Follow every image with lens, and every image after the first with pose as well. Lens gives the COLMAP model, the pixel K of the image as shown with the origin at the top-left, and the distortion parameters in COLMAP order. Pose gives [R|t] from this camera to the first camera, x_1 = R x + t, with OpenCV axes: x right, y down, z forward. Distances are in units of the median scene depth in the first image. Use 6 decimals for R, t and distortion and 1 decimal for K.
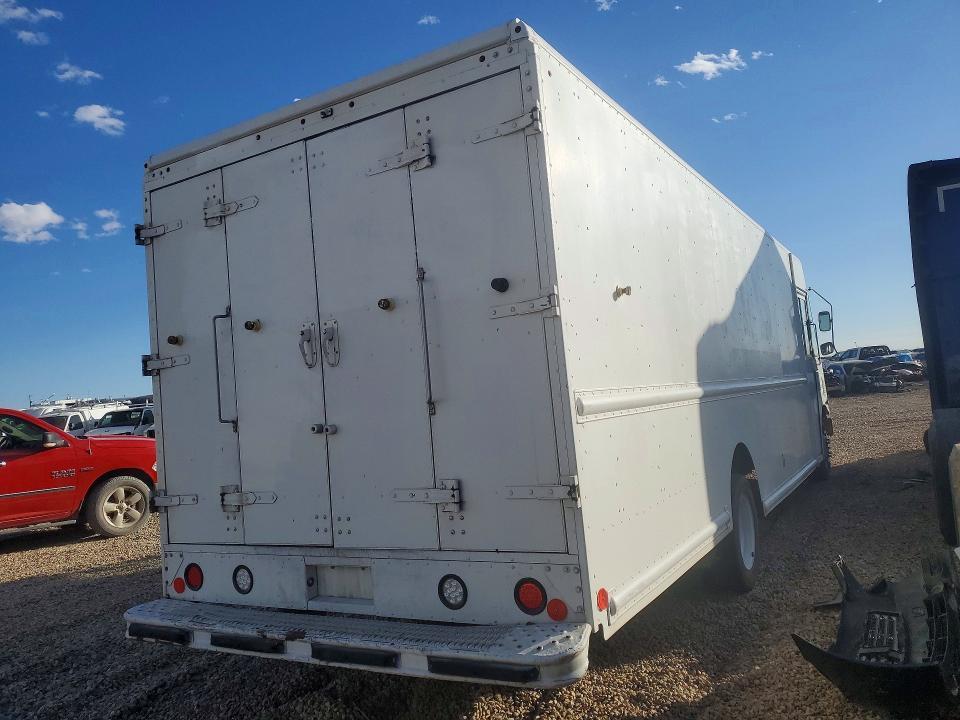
lens RADIAL K [[785.6, 0, 475.7], [0, 785.6, 359.4], [0, 0, 1]] dist [0.019325, -0.000331]
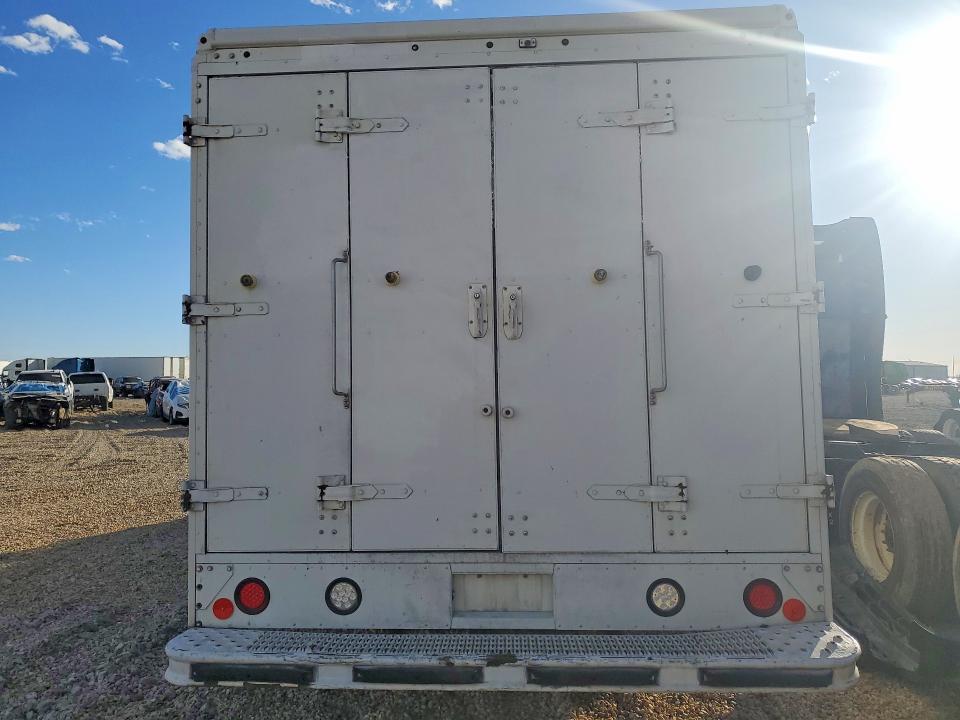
lens RADIAL K [[785.6, 0, 475.7], [0, 785.6, 359.4], [0, 0, 1]] dist [0.019325, -0.000331]
pose [[0.878298, 0.093943, 0.468794, -0.606306], [-0.091630, 0.995405, -0.027801, 0.057599], [-0.469251, -0.018538, 0.882870, 0.264344]]
